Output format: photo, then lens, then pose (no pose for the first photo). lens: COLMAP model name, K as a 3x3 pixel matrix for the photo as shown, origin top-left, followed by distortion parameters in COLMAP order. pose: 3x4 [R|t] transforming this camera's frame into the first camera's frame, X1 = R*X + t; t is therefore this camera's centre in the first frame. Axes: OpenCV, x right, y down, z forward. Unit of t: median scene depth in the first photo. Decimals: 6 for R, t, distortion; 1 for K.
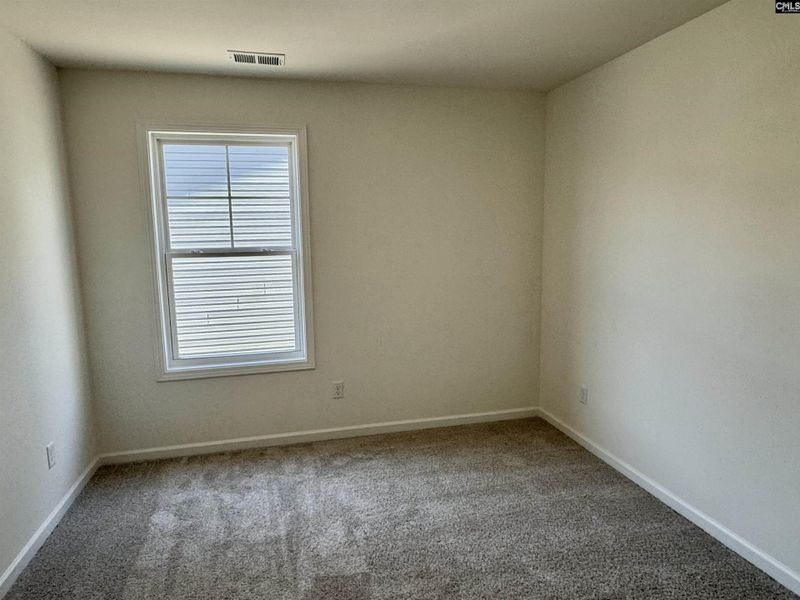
lens RADIAL K [[554.3, 0, 389.8], [0, 554.3, 319.0], [0, 0, 1]] dist [0.004407, -0.002224]
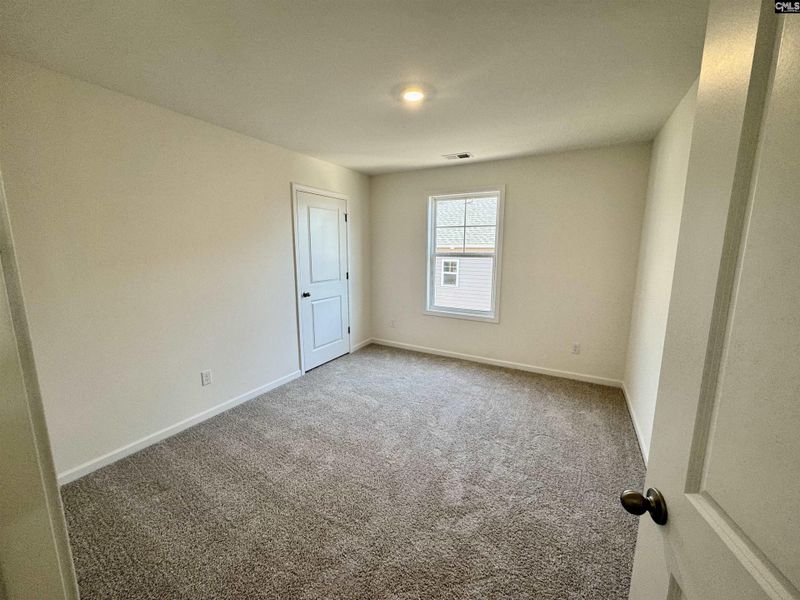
lens RADIAL K [[321.4, 0, 414.1], [0, 321.4, 289.3], [0, 0, 1]] dist [-0.012626, 0.000236]
pose [[0.715538, 0.112917, -0.689387, 0.378645], [-0.122989, 0.991798, 0.034795, -0.020437], [0.687662, 0.059890, 0.723557, 0.091943]]
